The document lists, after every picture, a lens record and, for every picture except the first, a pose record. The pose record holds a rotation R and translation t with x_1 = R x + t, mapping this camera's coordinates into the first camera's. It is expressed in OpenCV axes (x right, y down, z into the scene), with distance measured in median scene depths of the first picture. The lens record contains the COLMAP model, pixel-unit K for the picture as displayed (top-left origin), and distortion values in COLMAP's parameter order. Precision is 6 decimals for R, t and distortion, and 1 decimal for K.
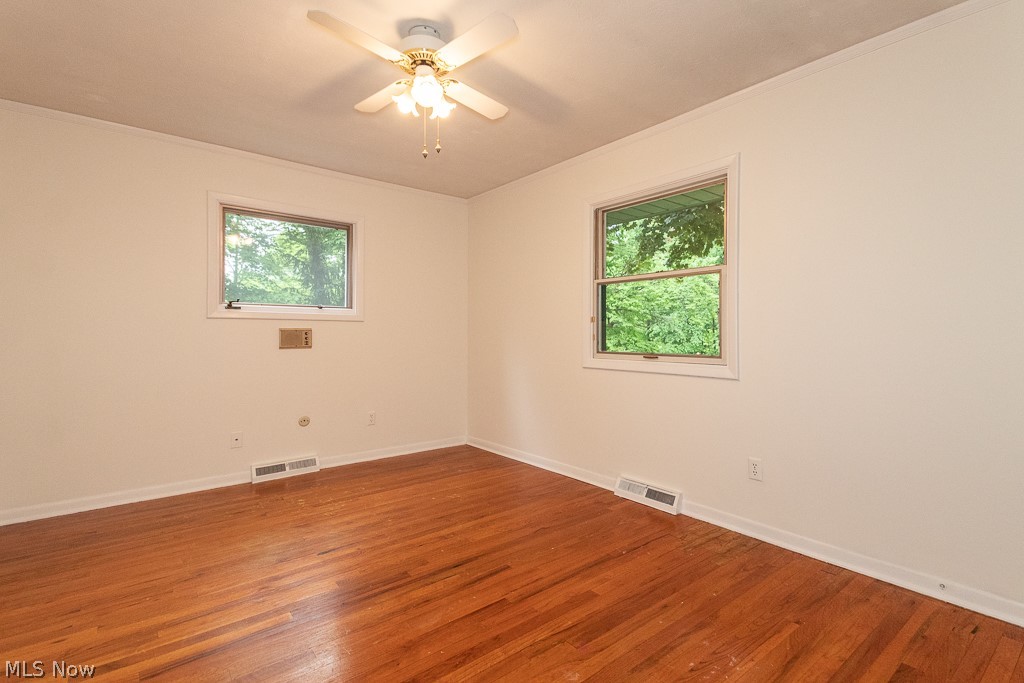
lens RADIAL K [[470.6, 0, 512.0], [0, 470.6, 341.5], [0, 0, 1]] dist [0.047589, -0.000346]
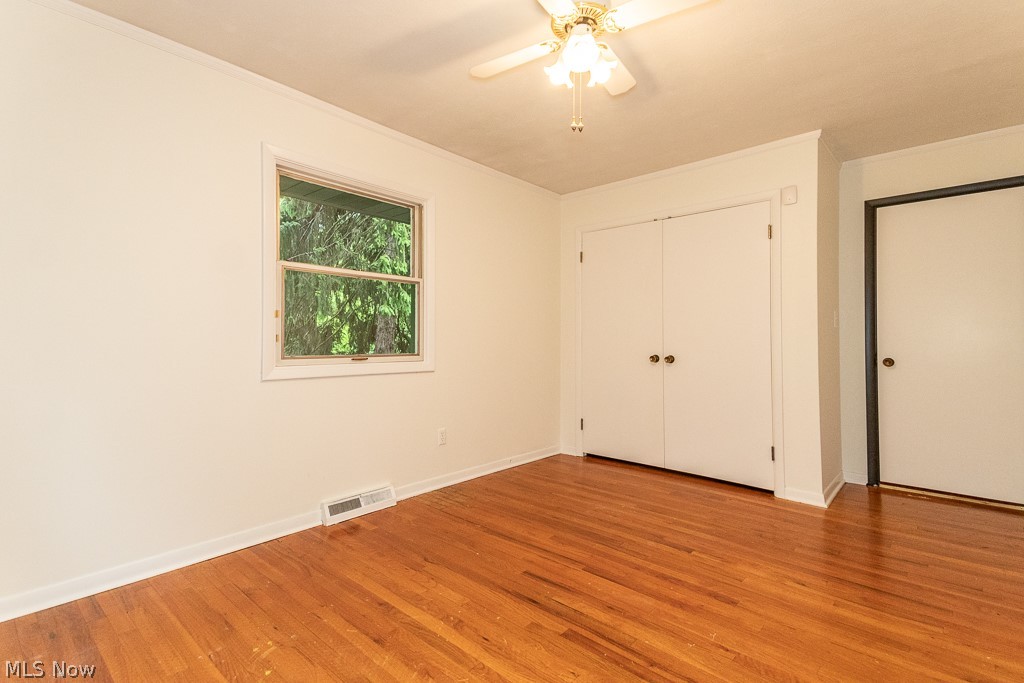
lens RADIAL K [[474.4, 0, 506.0], [0, 474.4, 333.9], [0, 0, 1]] dist [0.050389, -0.000321]
pose [[-0.141903, 0.011663, 0.989812, -0.955444], [0.008081, 0.999911, -0.010623, -0.005867], [-0.989848, 0.006491, -0.141985, 1.139995]]
